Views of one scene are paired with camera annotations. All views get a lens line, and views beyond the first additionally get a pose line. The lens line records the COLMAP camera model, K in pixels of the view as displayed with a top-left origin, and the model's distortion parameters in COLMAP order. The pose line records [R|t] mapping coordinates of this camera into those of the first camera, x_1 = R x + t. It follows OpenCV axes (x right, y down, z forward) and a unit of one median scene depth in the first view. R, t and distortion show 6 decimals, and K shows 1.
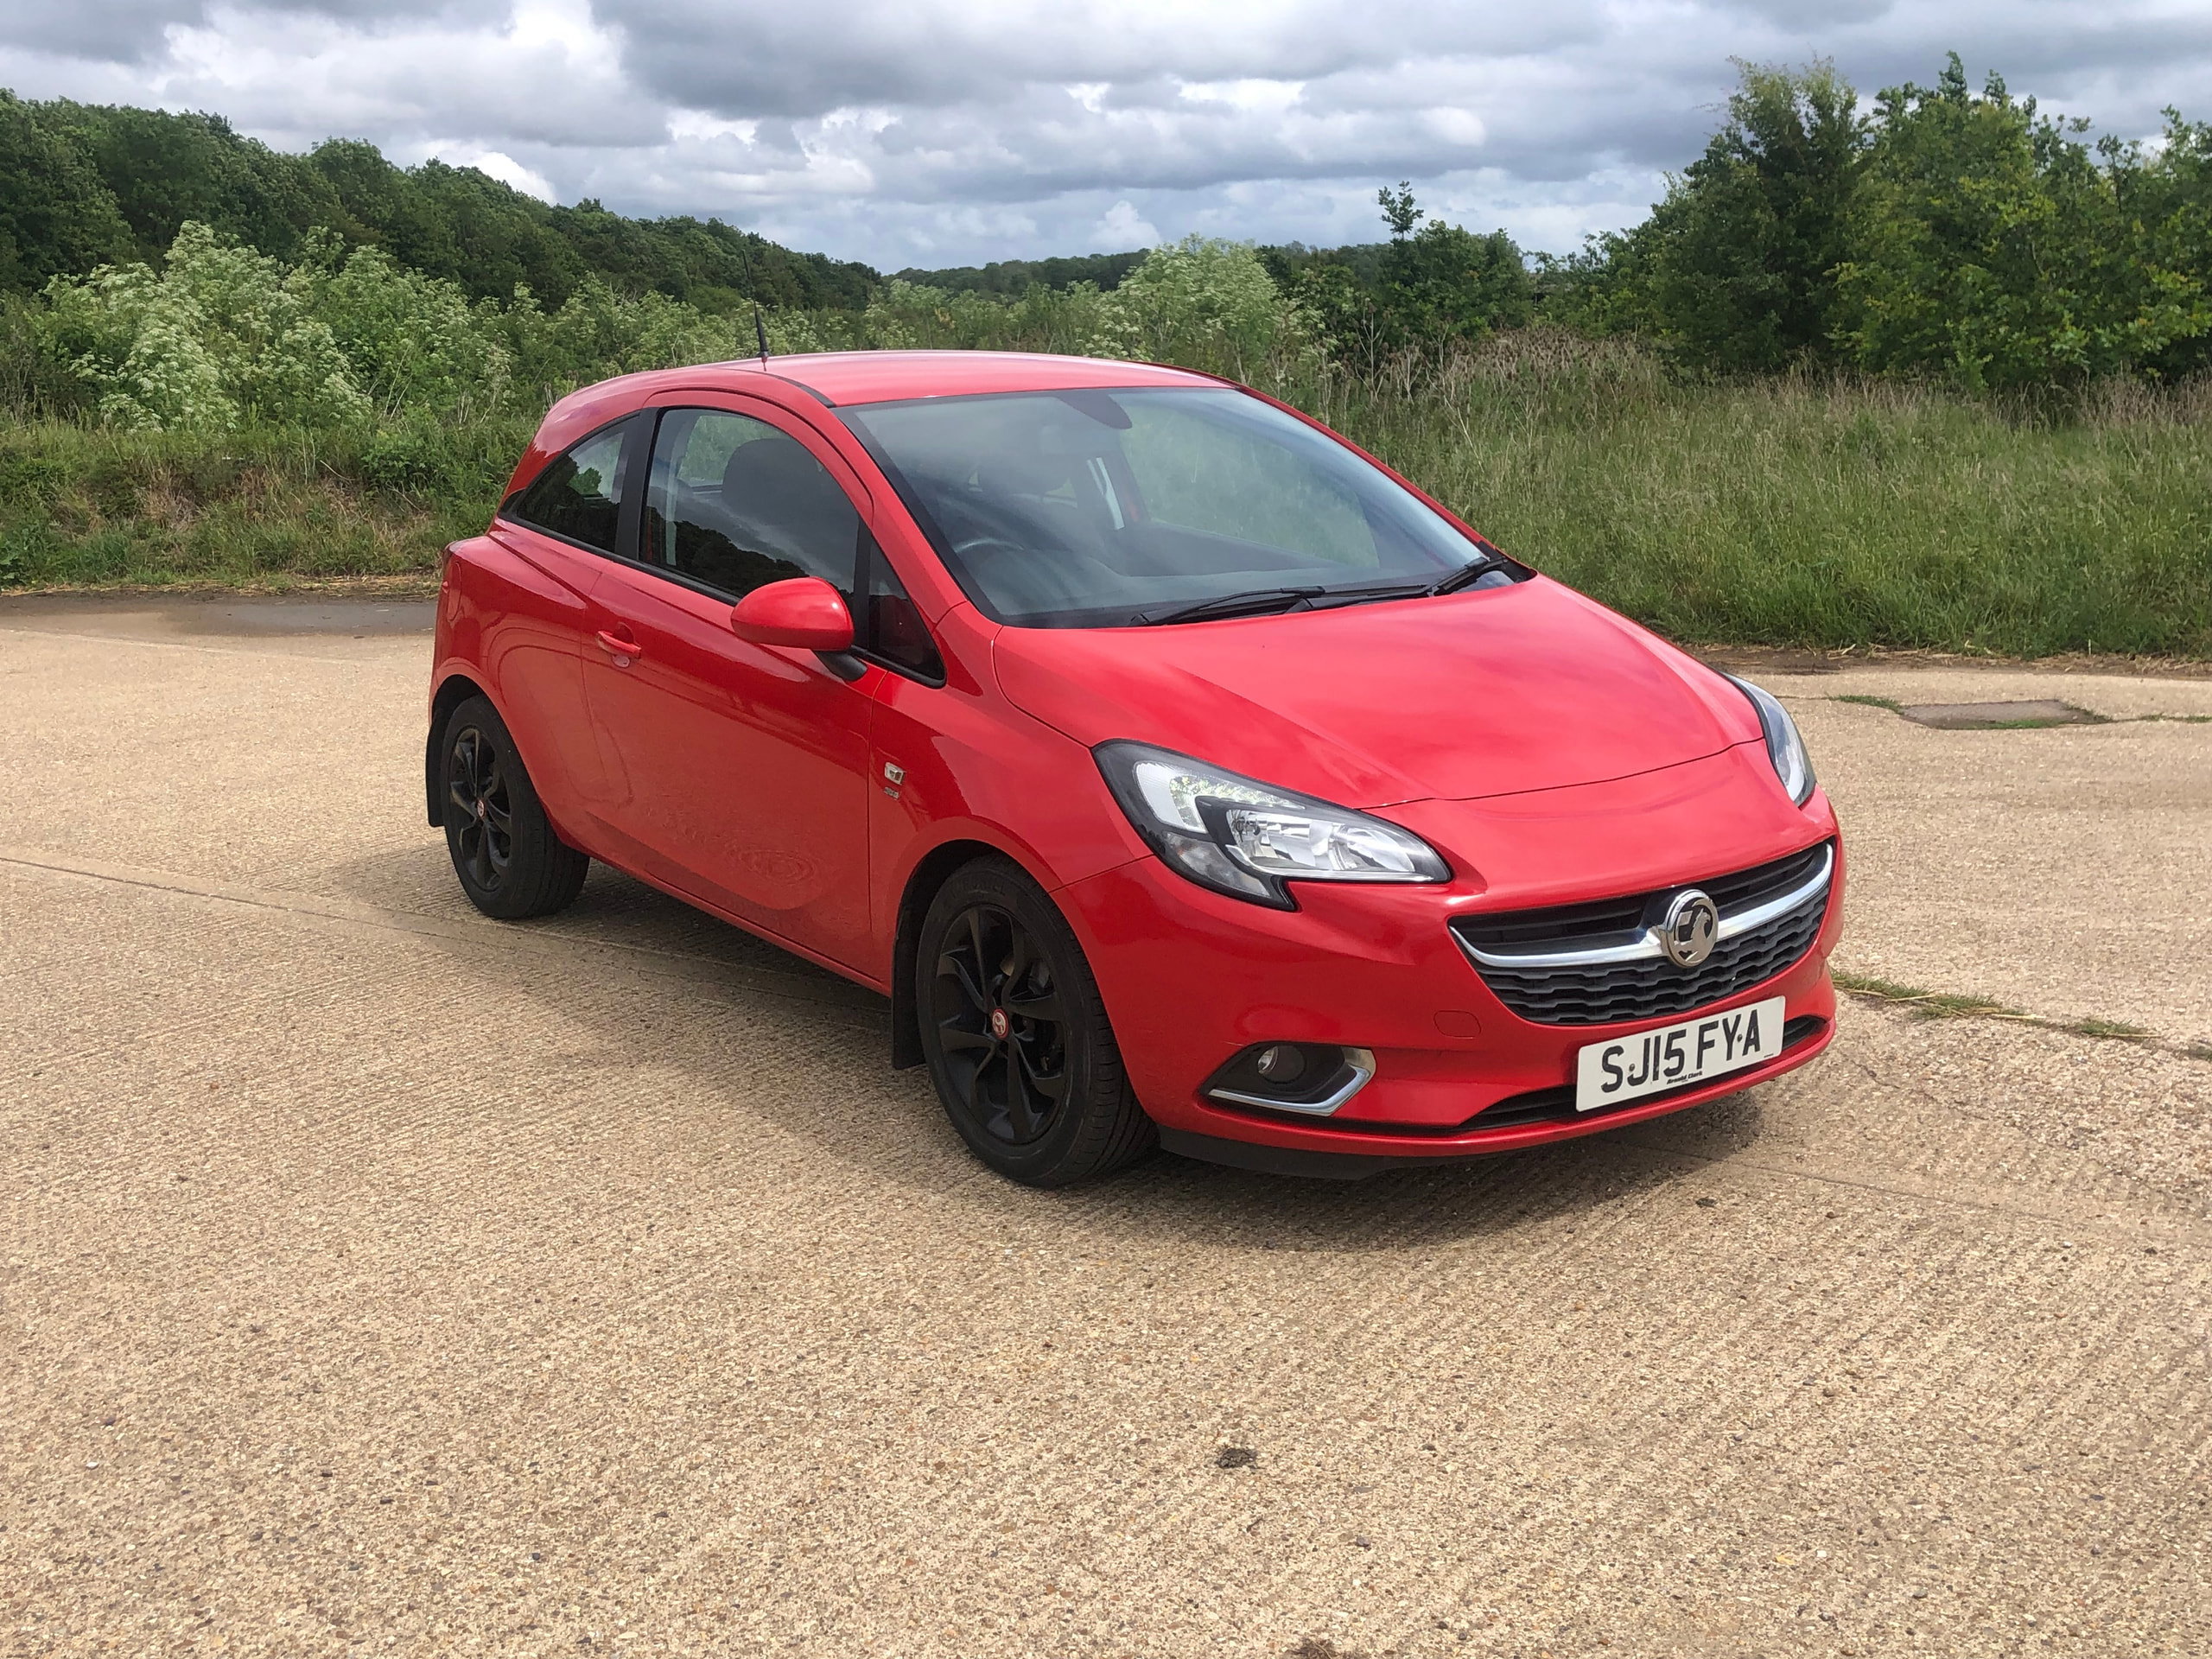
lens RADIAL K [[2376.1, 0, 1108.7], [0, 2376.1, 828.8], [0, 0, 1]] dist [0.081848, -0.194182]
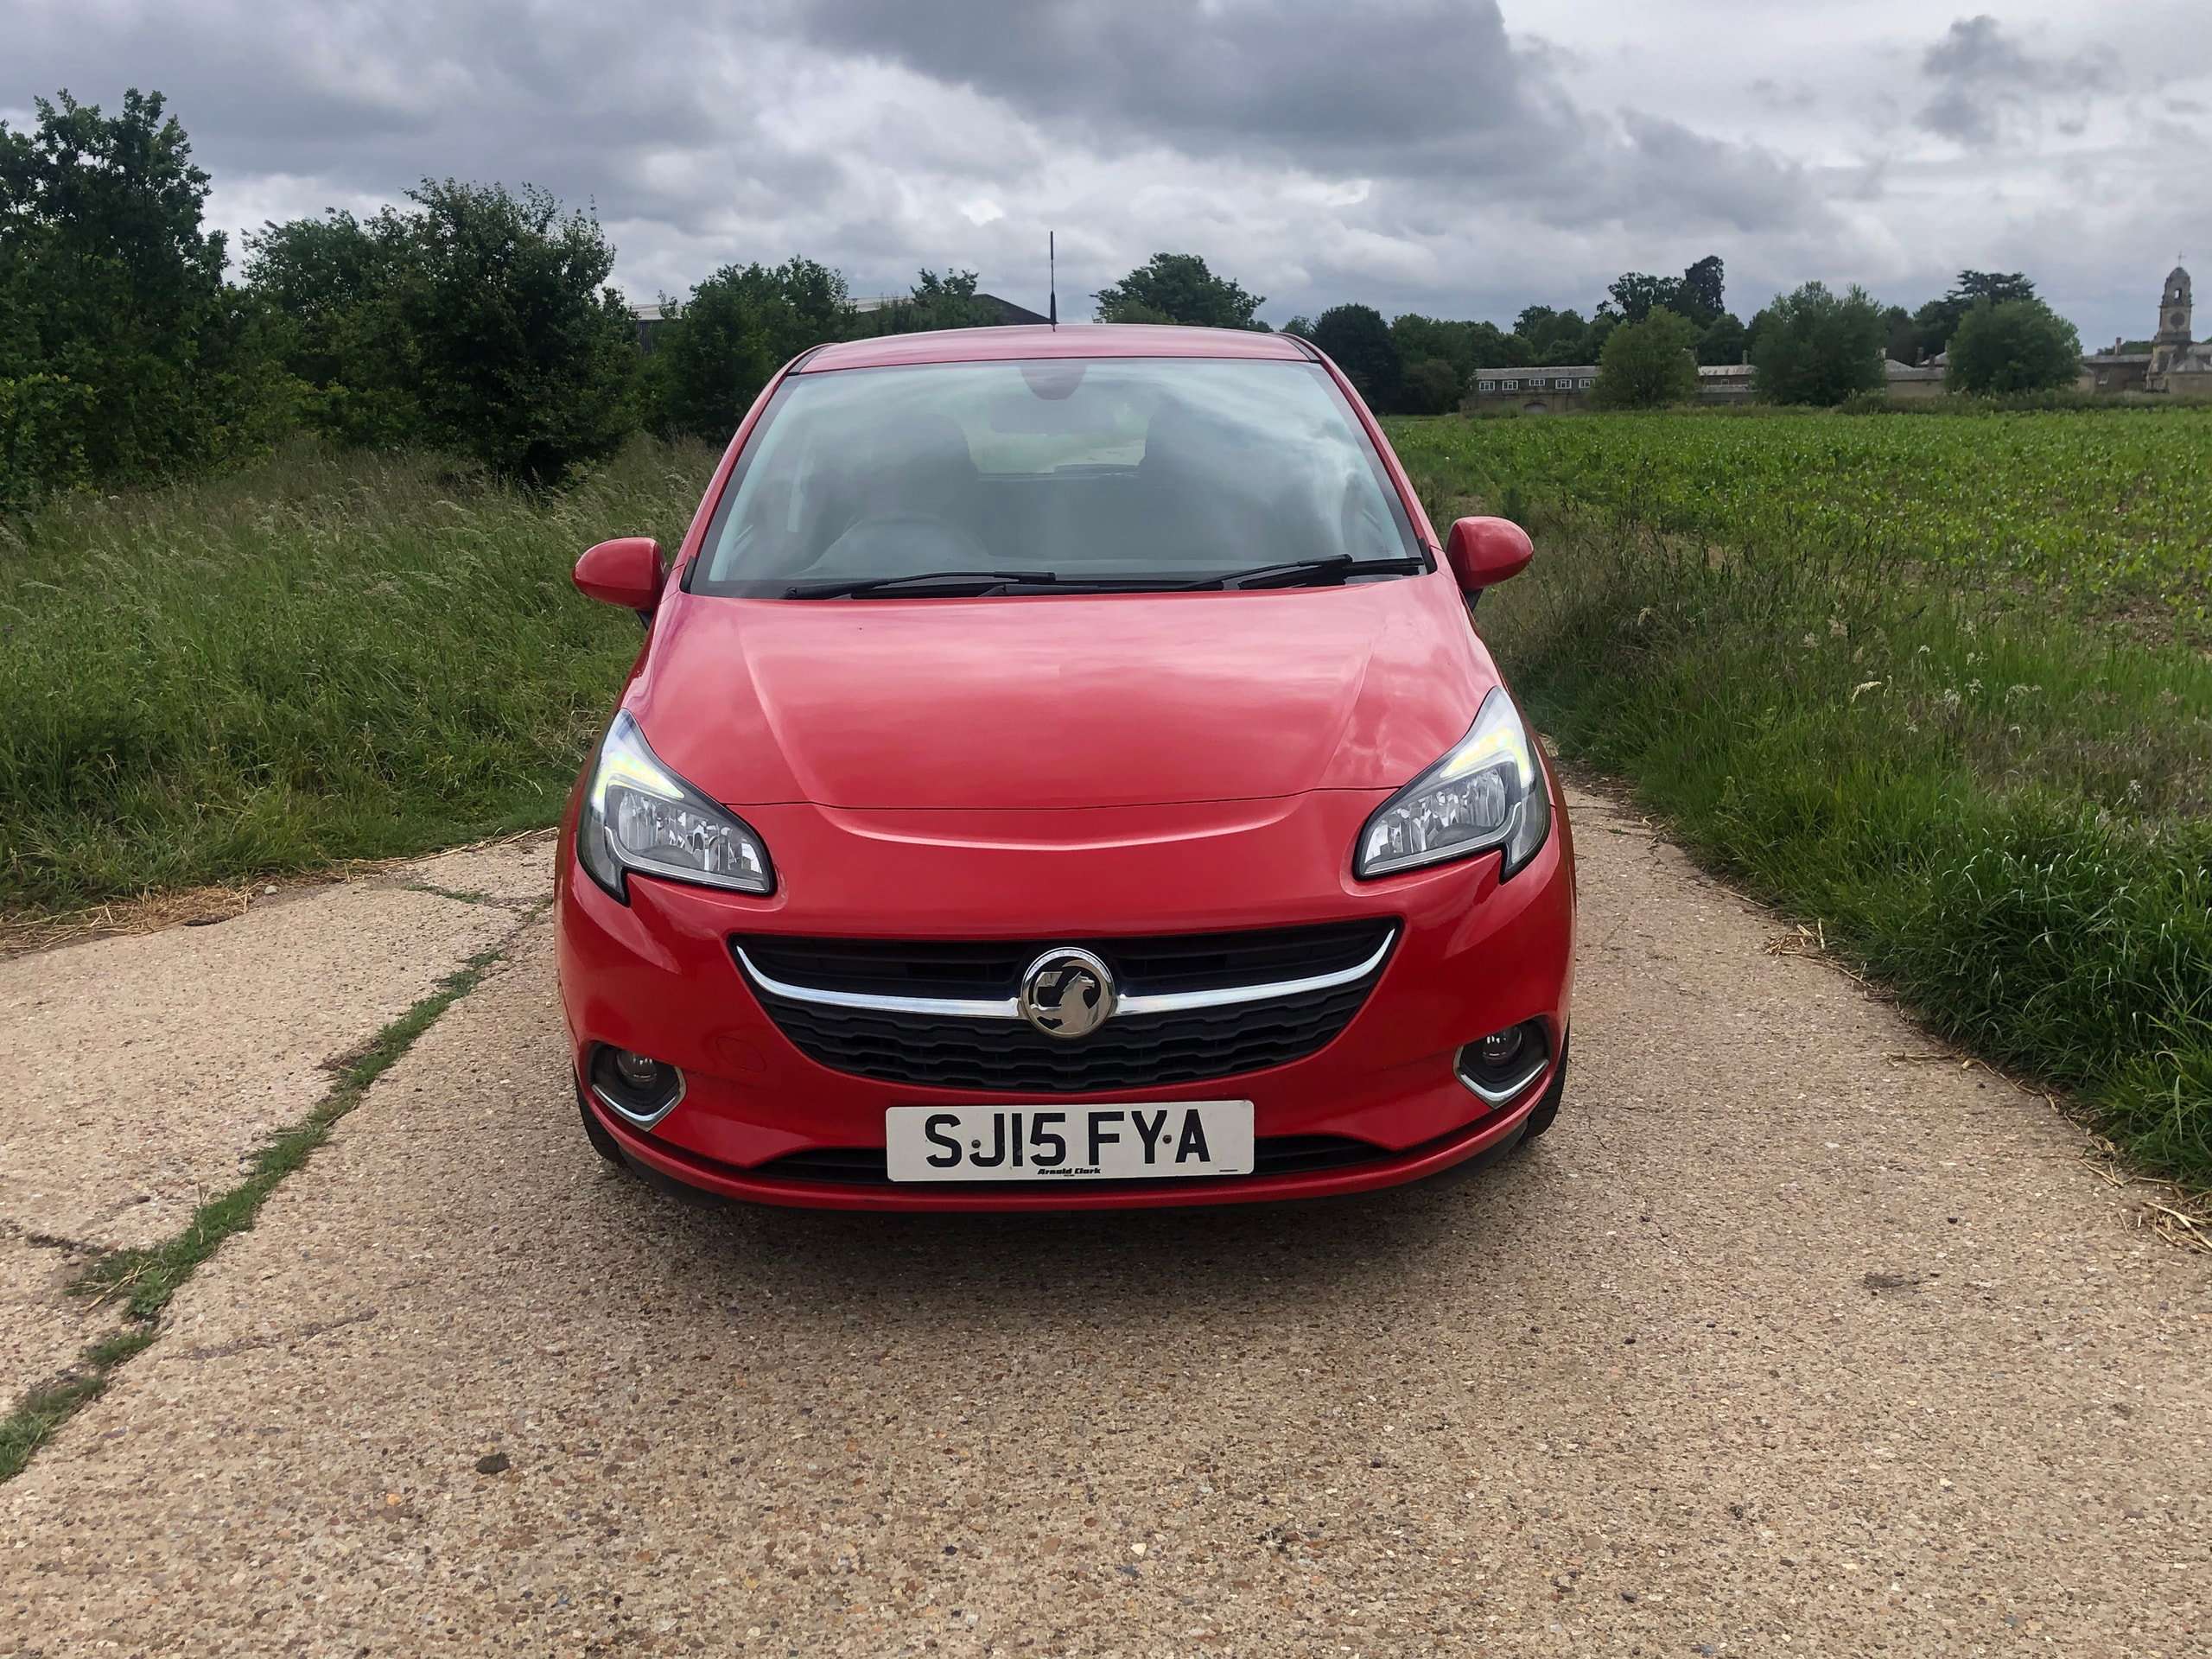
lens RADIAL K [[2356.2, 0, 1075.6], [0, 2356.2, 831.4], [0, 0, 1]] dist [-0.004978, -0.000103]
pose [[0.814933, 0.108739, -0.569262, 0.696398], [-0.109211, 0.993456, 0.033425, -0.041055], [0.569172, 0.034931, 0.821476, 0.322661]]
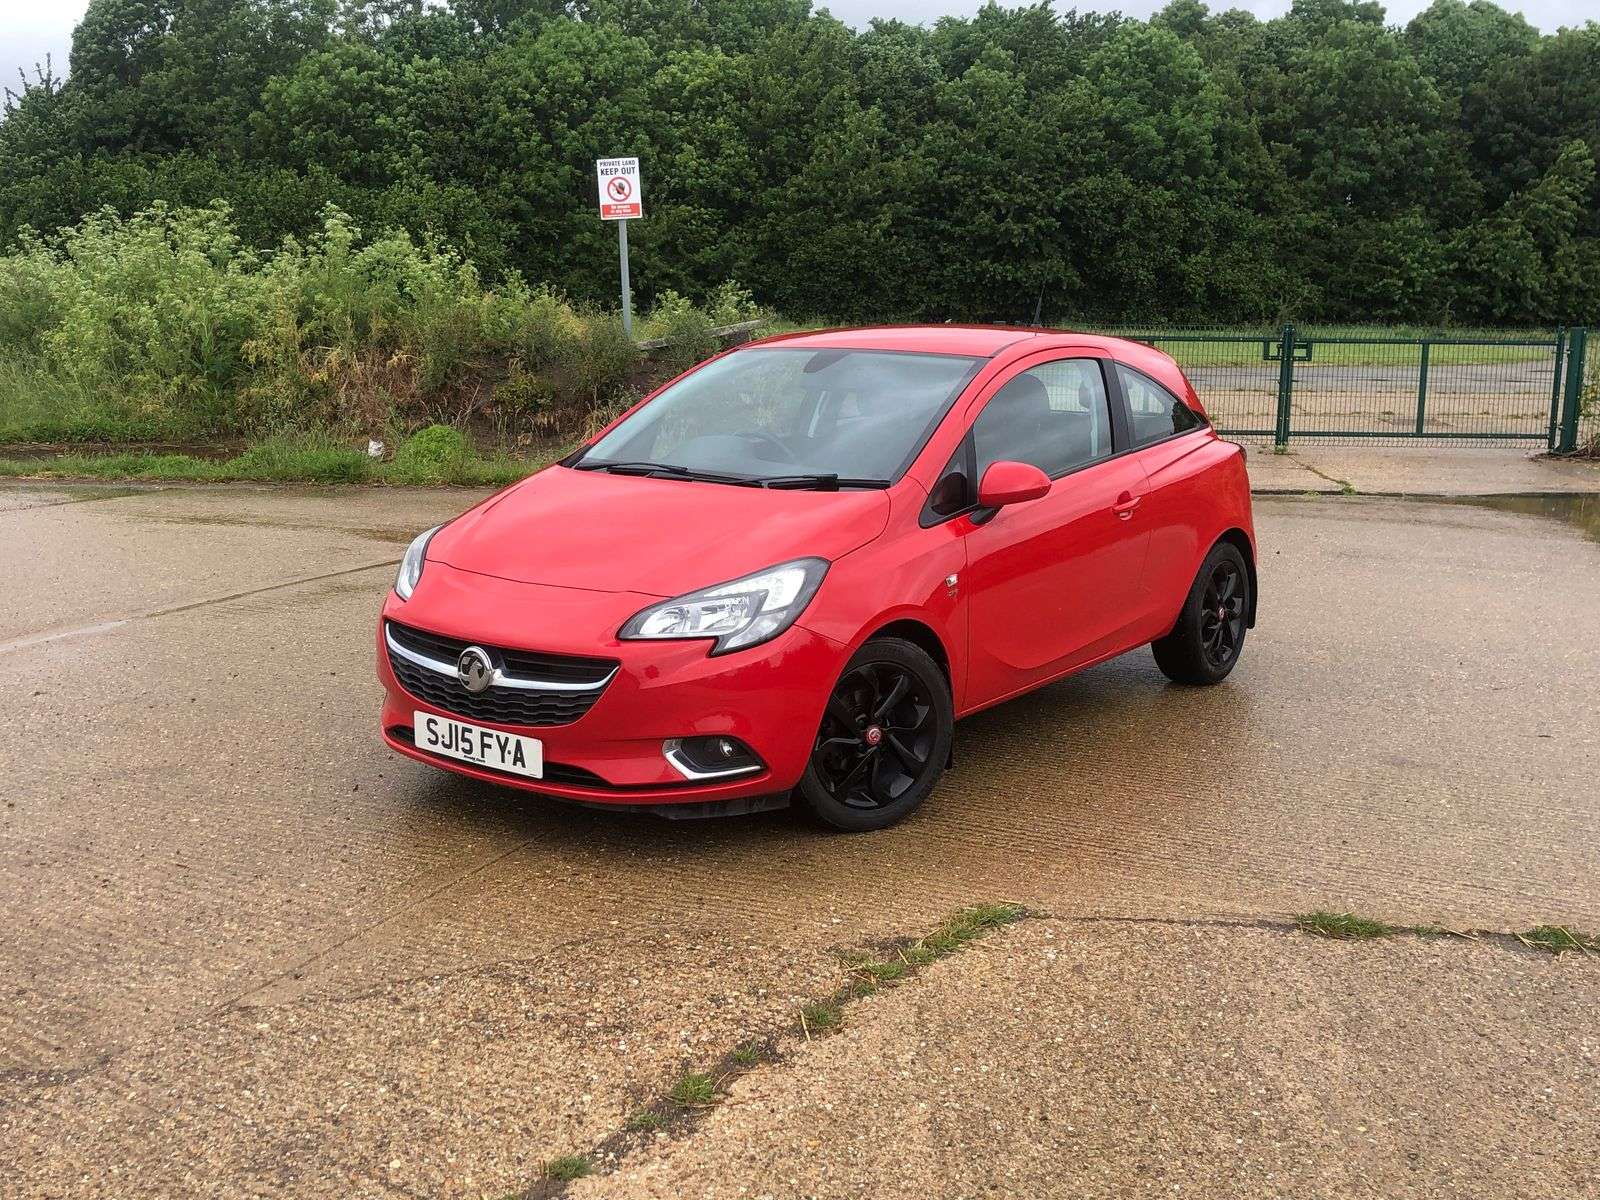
lens RADIAL K [[1706.8, 0, 799.8], [0, 1706.8, 571.7], [0, 0, 1]] dist [0.091660, -0.237868]
pose [[0.301964, 0.174122, -0.937283, 1.409375], [-0.221286, 0.969127, 0.108747, -0.203343], [0.927281, 0.174570, 0.331172, 0.790230]]
